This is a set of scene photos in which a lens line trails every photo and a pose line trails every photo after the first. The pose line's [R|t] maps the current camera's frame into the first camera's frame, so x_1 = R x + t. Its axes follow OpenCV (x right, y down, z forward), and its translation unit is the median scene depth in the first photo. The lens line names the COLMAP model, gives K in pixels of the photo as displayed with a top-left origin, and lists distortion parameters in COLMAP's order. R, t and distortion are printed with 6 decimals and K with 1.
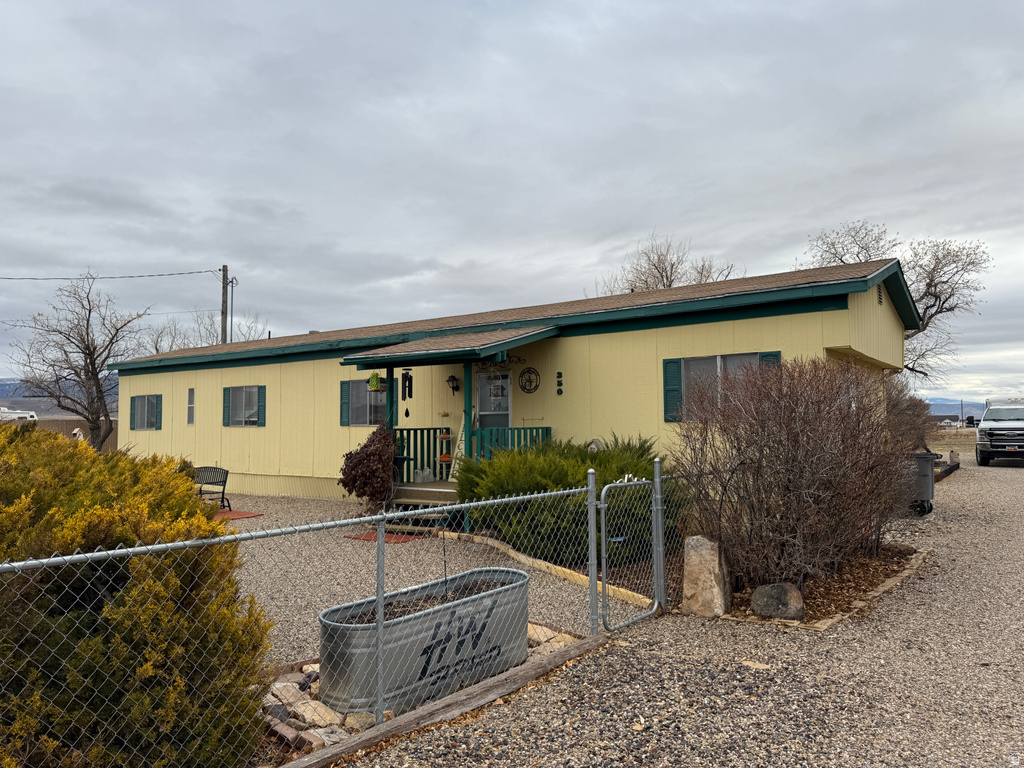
lens RADIAL K [[707.9, 0, 512.0], [0, 707.9, 384.0], [0, 0, 1]] dist [0.142859, -0.230438]
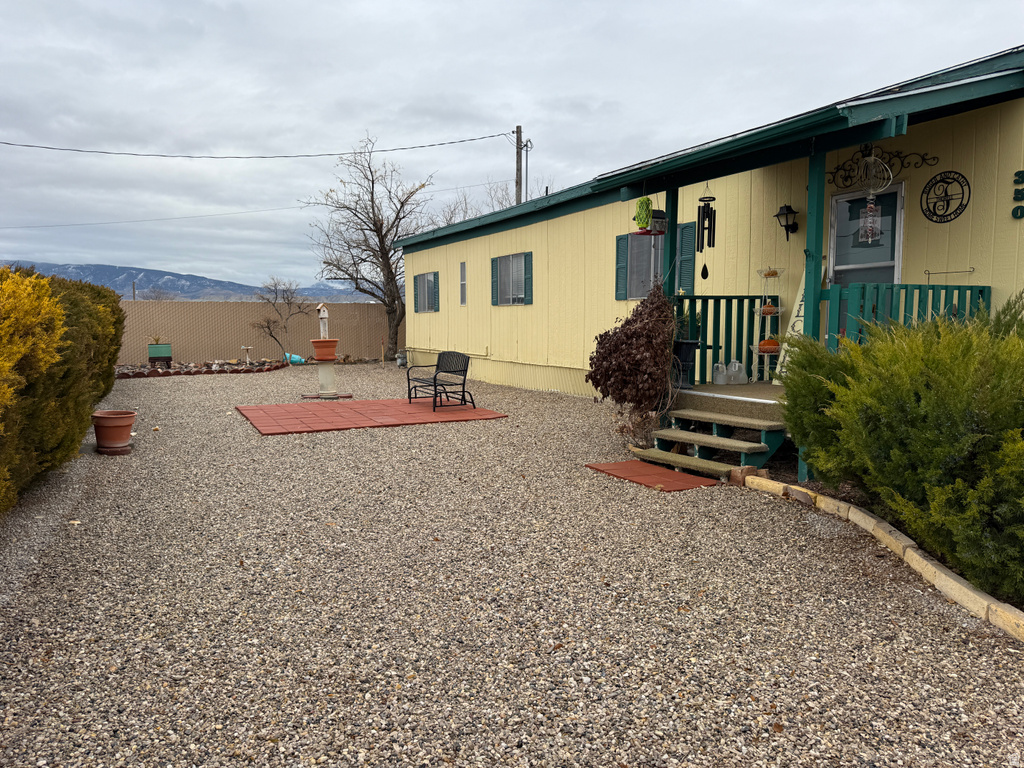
lens RADIAL K [[707.9, 0, 512.0], [0, 707.9, 384.0], [0, 0, 1]] dist [0.142859, -0.230438]
pose [[0.898218, 0.042109, -0.437529, -0.021845], [0.021503, 0.989999, 0.139425, 0.047034], [0.439024, -0.134642, 0.888329, 0.362644]]
